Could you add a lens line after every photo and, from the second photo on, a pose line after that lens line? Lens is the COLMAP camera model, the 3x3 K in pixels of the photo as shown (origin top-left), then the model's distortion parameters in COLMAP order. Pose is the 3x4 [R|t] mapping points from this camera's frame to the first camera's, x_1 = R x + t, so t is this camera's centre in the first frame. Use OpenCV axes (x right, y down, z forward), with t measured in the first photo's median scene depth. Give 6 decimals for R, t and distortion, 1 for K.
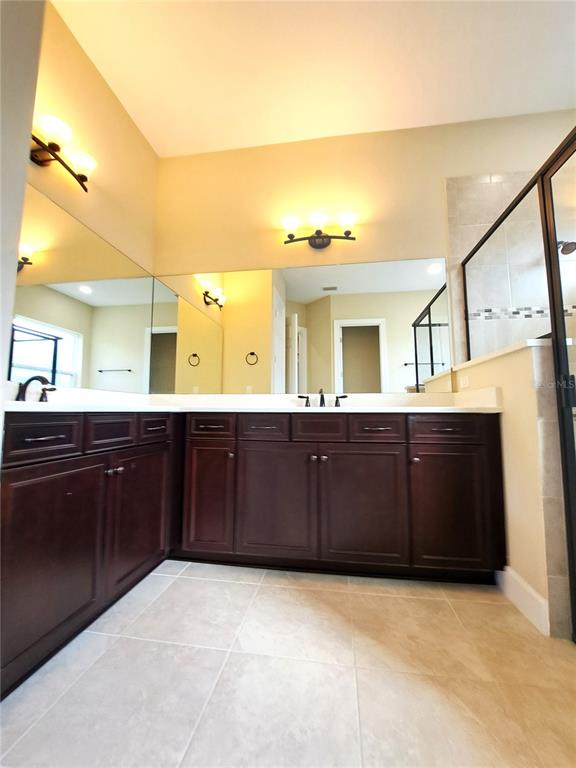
lens RADIAL K [[307.2, 0, 291.6], [0, 307.2, 384.3], [0, 0, 1]] dist [-0.013392, -0.000298]
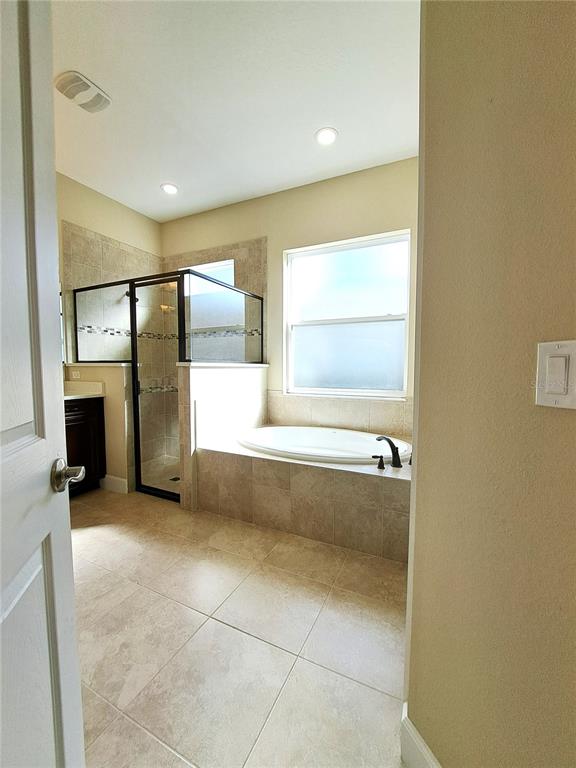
lens RADIAL K [[307.2, 0, 295.2], [0, 307.2, 386.7], [0, 0, 1]] dist [-0.013392, -0.000298]
pose [[0.278879, -0.061115, 0.958380, -0.740599], [-0.090434, 0.991867, 0.089566, -0.229728], [-0.956059, -0.111648, 0.271084, -0.584406]]
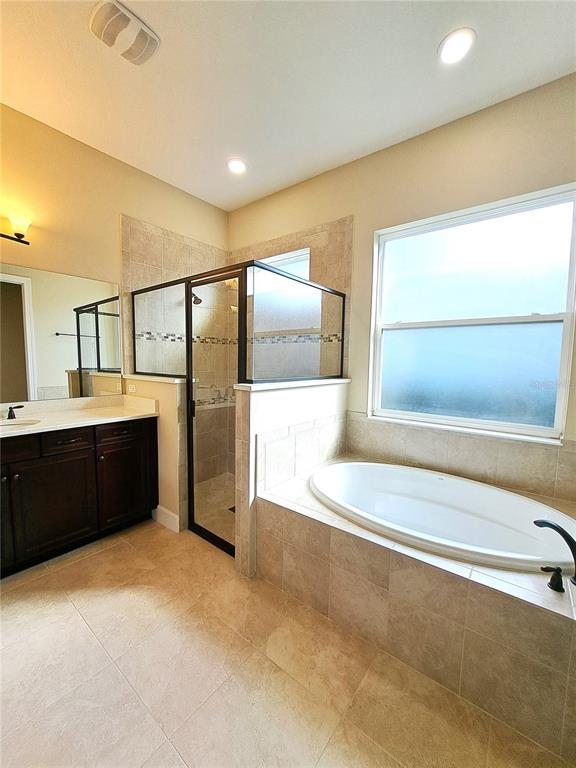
lens RADIAL K [[307.2, 0, 292.4], [0, 307.2, 387.4], [0, 0, 1]] dist [-0.013392, -0.000298]
pose [[0.489975, -0.066500, 0.869196, -0.338174], [-0.097327, 0.986679, 0.130353, -0.321252], [-0.866286, -0.148466, 0.476976, -0.338707]]
